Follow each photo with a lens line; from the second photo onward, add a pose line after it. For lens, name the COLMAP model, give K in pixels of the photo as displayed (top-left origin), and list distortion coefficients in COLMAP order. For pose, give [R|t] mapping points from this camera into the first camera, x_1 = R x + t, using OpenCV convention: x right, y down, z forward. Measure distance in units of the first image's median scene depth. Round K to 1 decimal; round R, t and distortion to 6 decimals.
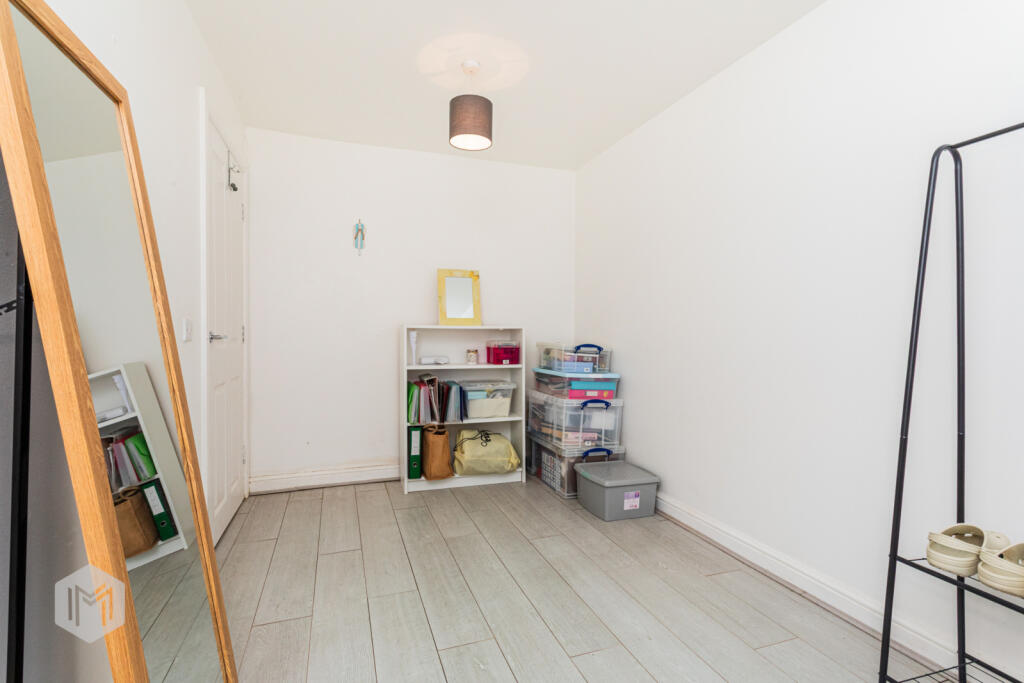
lens RADIAL K [[473.7, 0, 512.0], [0, 473.7, 341.5], [0, 0, 1]] dist [-0.010514, -0.000431]
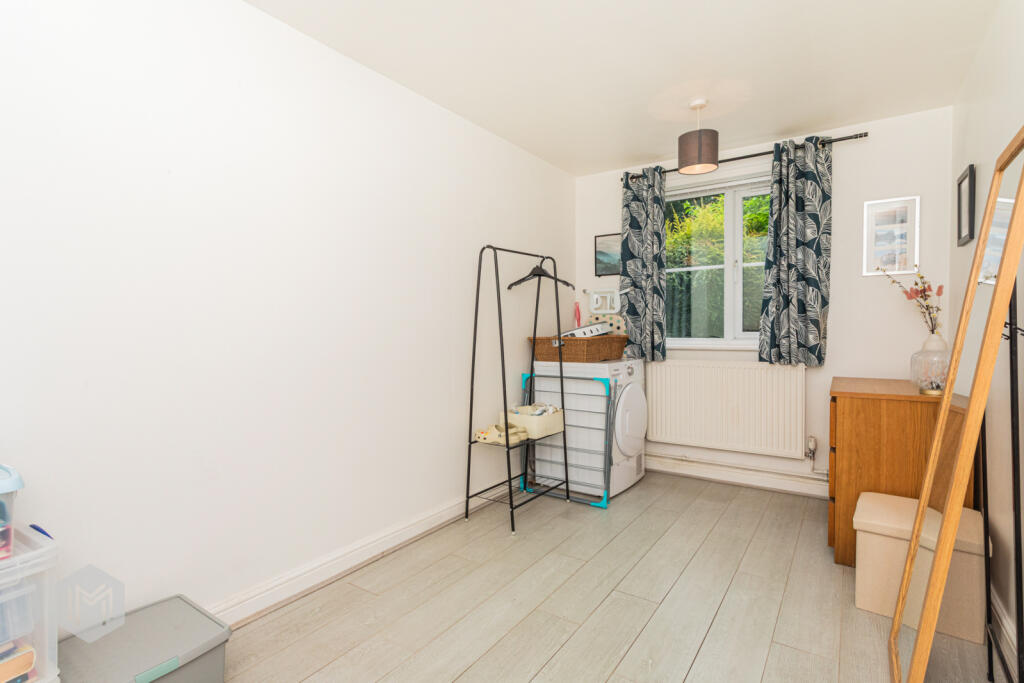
lens RADIAL K [[473.7, 0, 512.0], [0, 473.7, 341.5], [0, 0, 1]] dist [-0.010514, -0.000431]
pose [[-0.571695, -0.021028, 0.820197, -0.734616], [0.019803, 0.999027, 0.039416, -0.076502], [-0.820227, 0.038776, -0.570722, 1.818604]]
